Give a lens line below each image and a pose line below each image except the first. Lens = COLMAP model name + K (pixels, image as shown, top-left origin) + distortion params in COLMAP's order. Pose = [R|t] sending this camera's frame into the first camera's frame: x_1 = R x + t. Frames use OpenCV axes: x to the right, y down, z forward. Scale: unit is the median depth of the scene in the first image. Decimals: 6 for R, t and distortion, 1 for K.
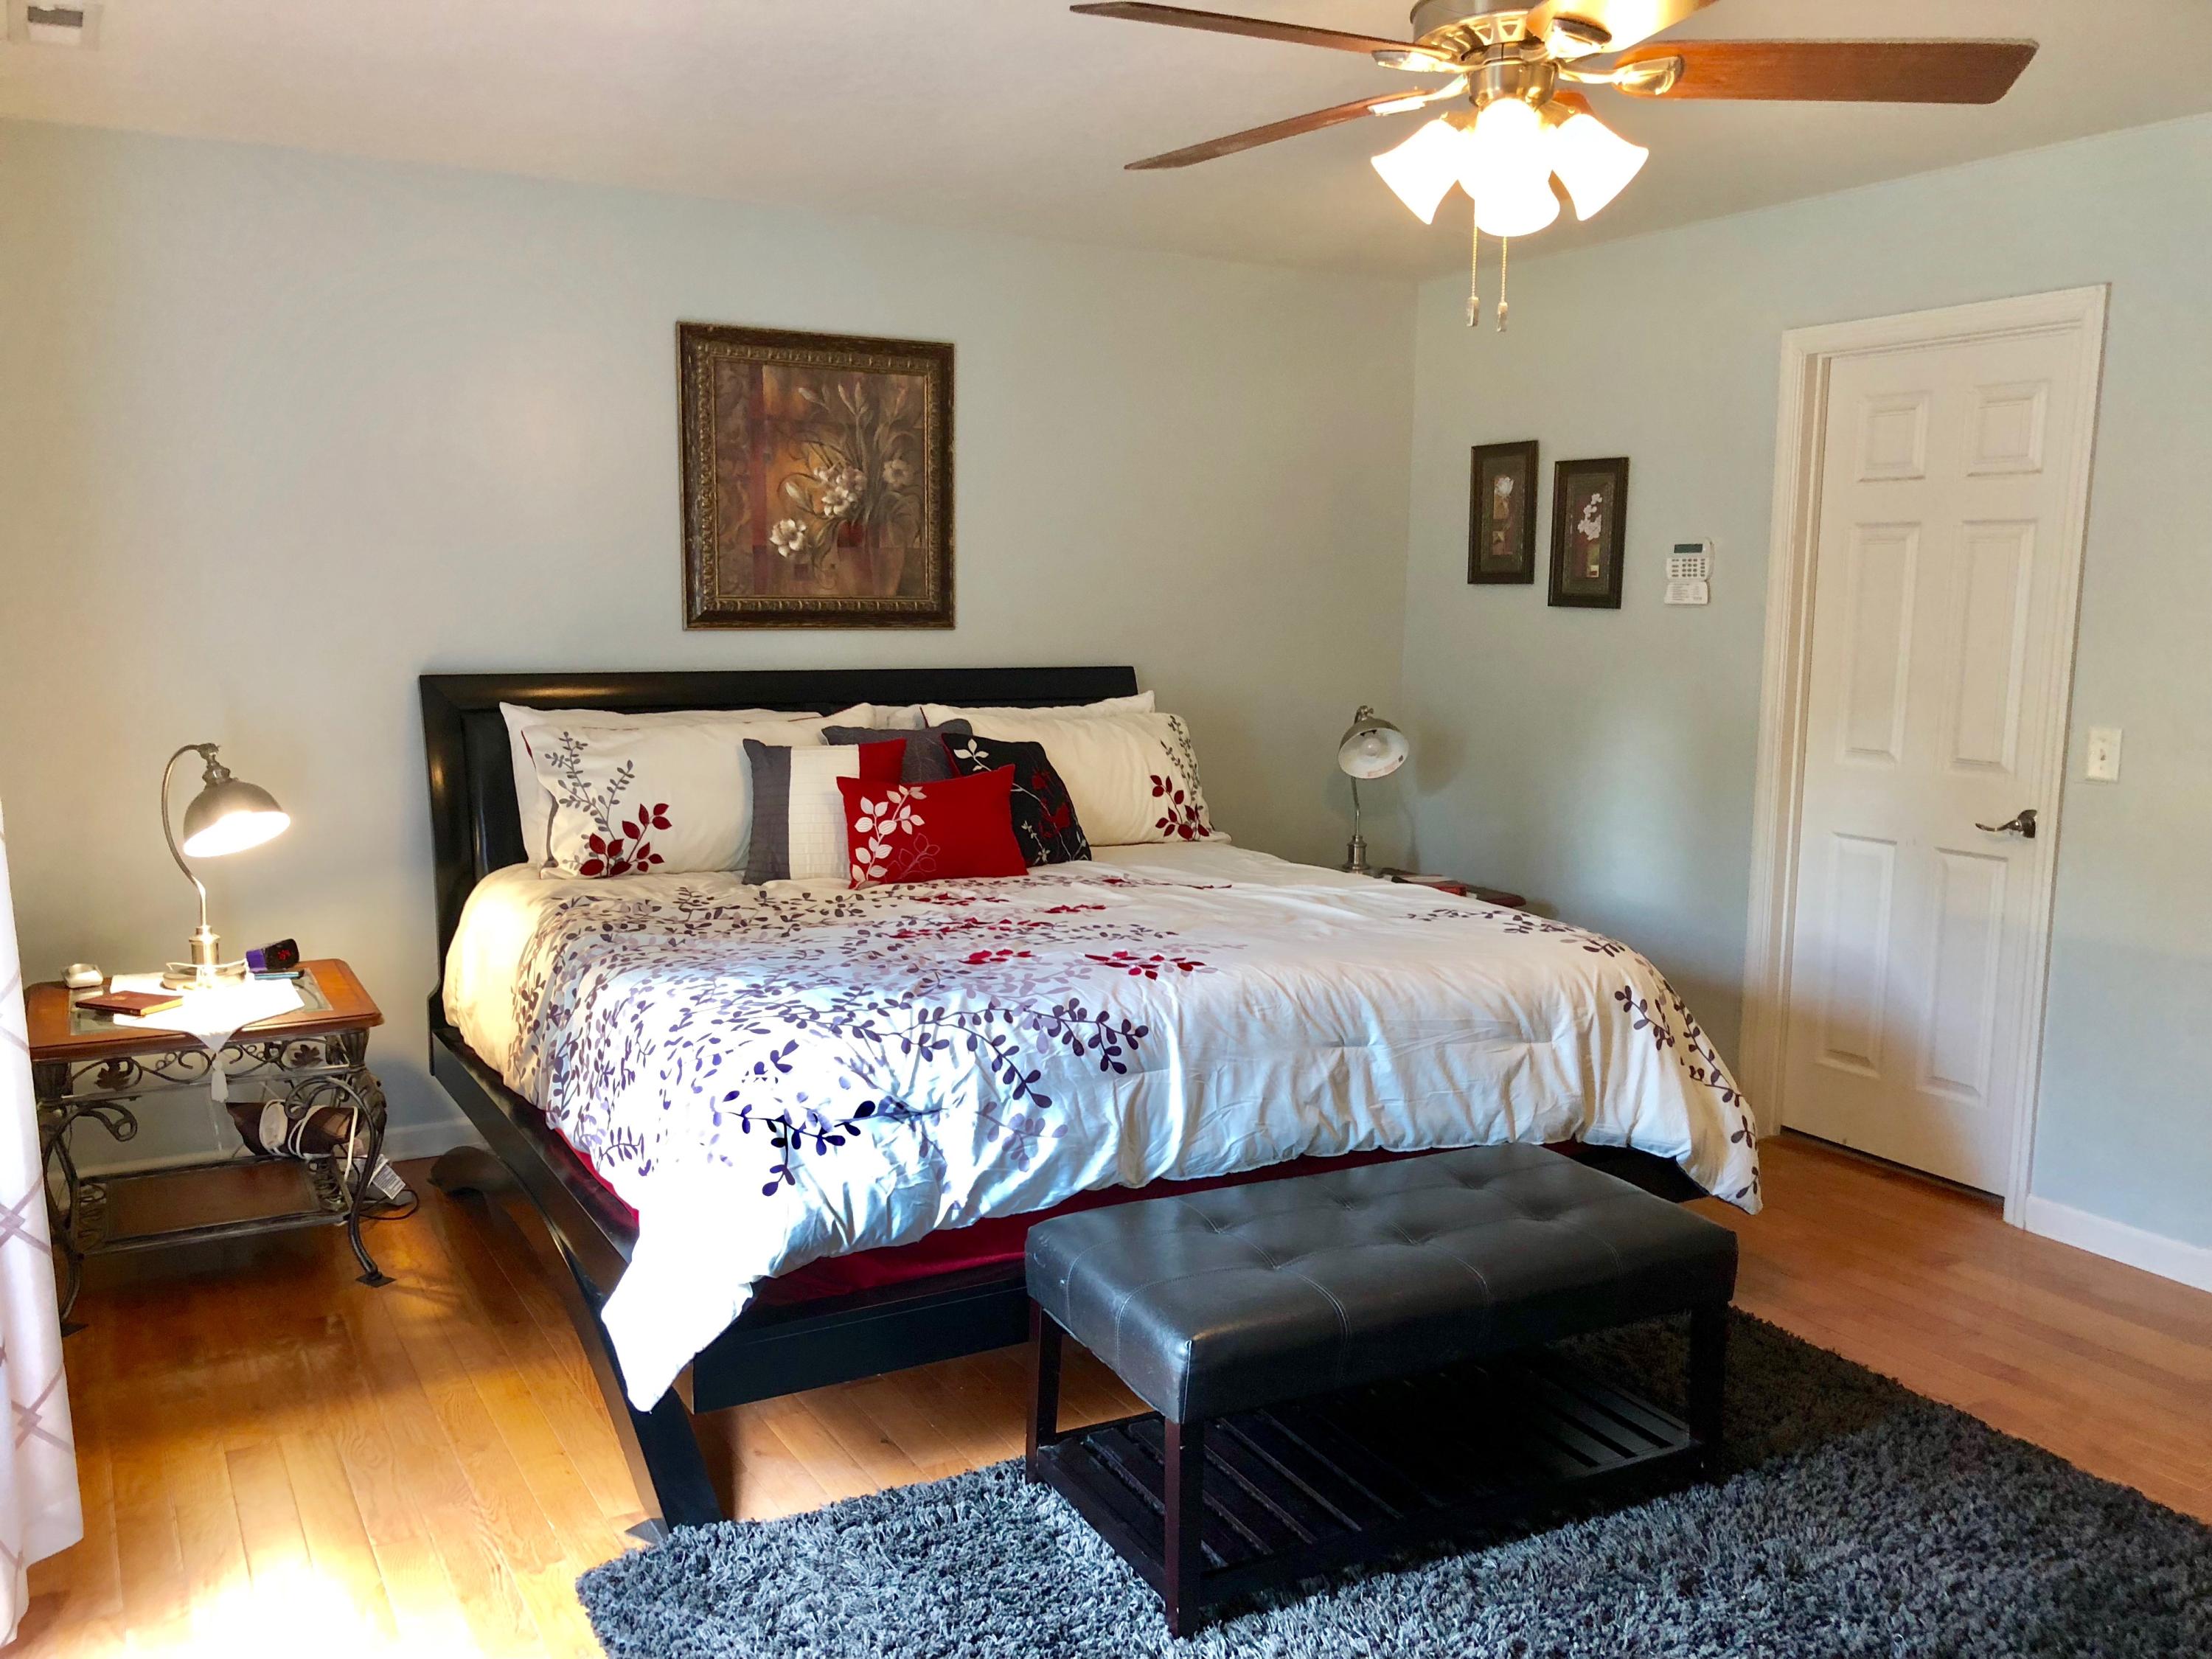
lens RADIAL K [[1732.6, 0, 1103.0], [0, 1732.6, 777.5], [0, 0, 1]] dist [0.070149, -0.001901]
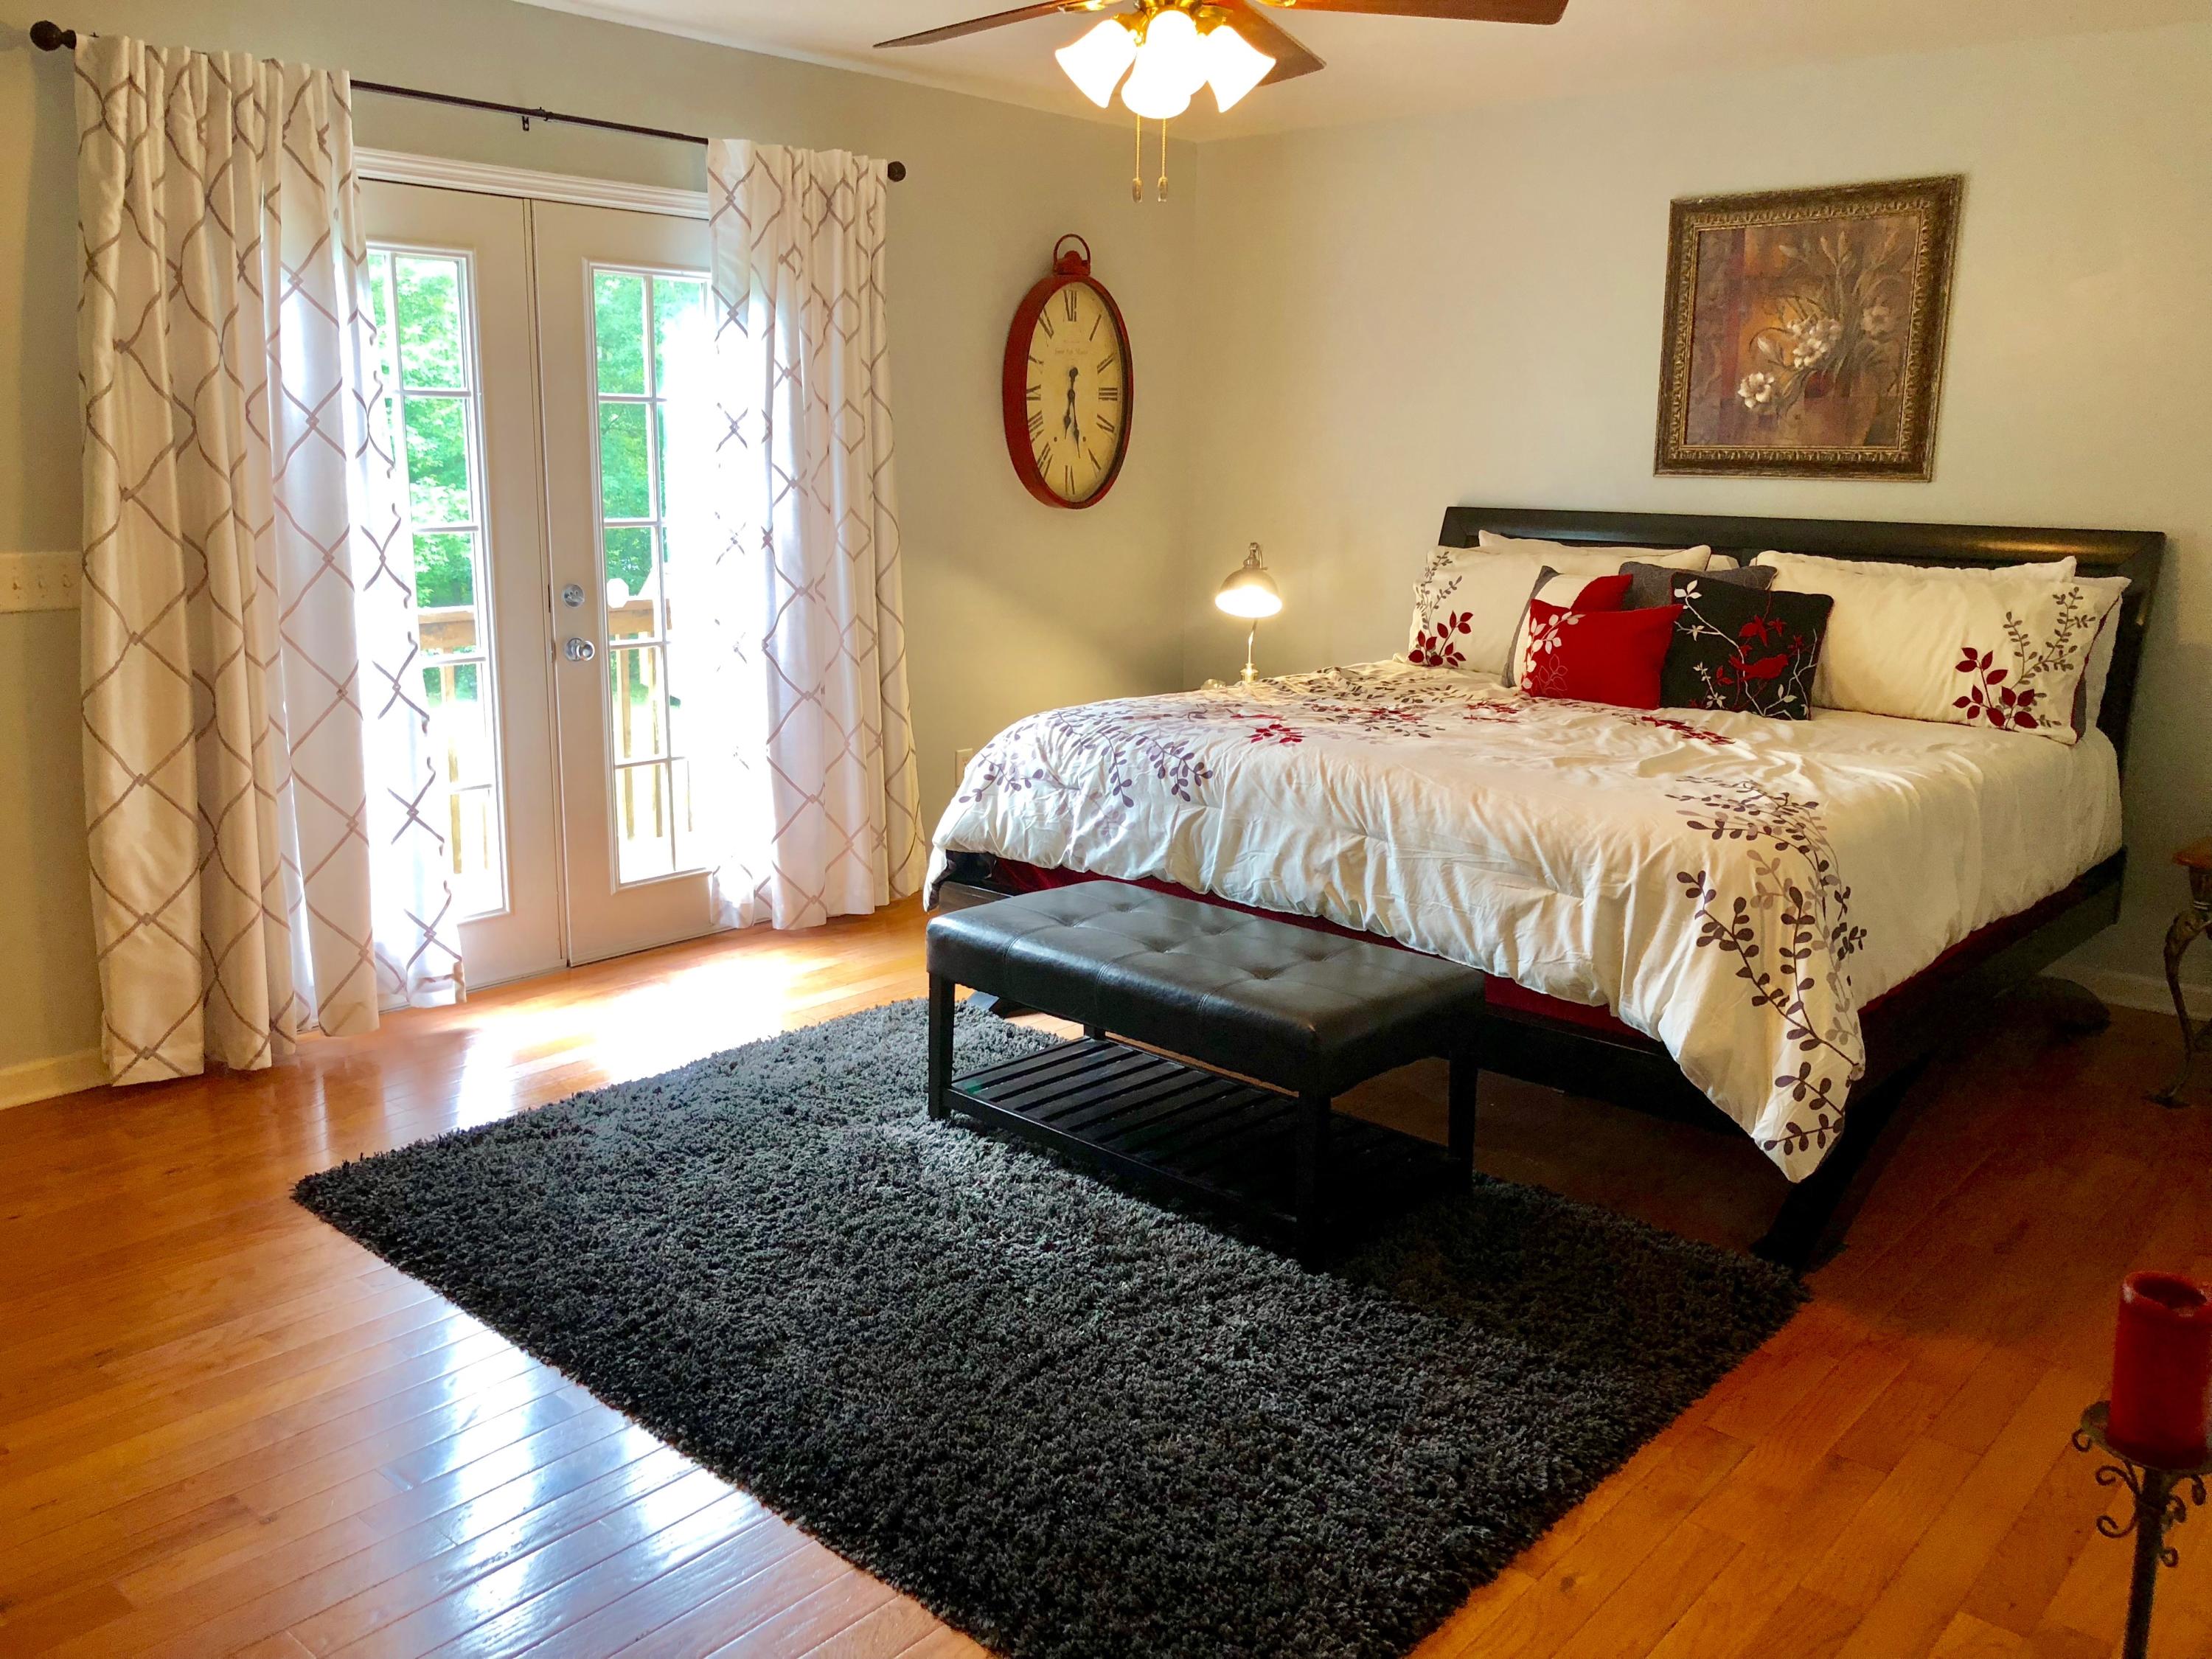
lens RADIAL K [[1795.4, 0, 1106.0], [0, 1795.4, 829.5], [0, 0, 1]] dist [-0.092625, -0.003015]
pose [[0.307945, 0.186034, -0.933039, 0.895279], [-0.096530, 0.981745, 0.163886, -0.017200], [0.946494, 0.039599, 0.320282, 0.361921]]
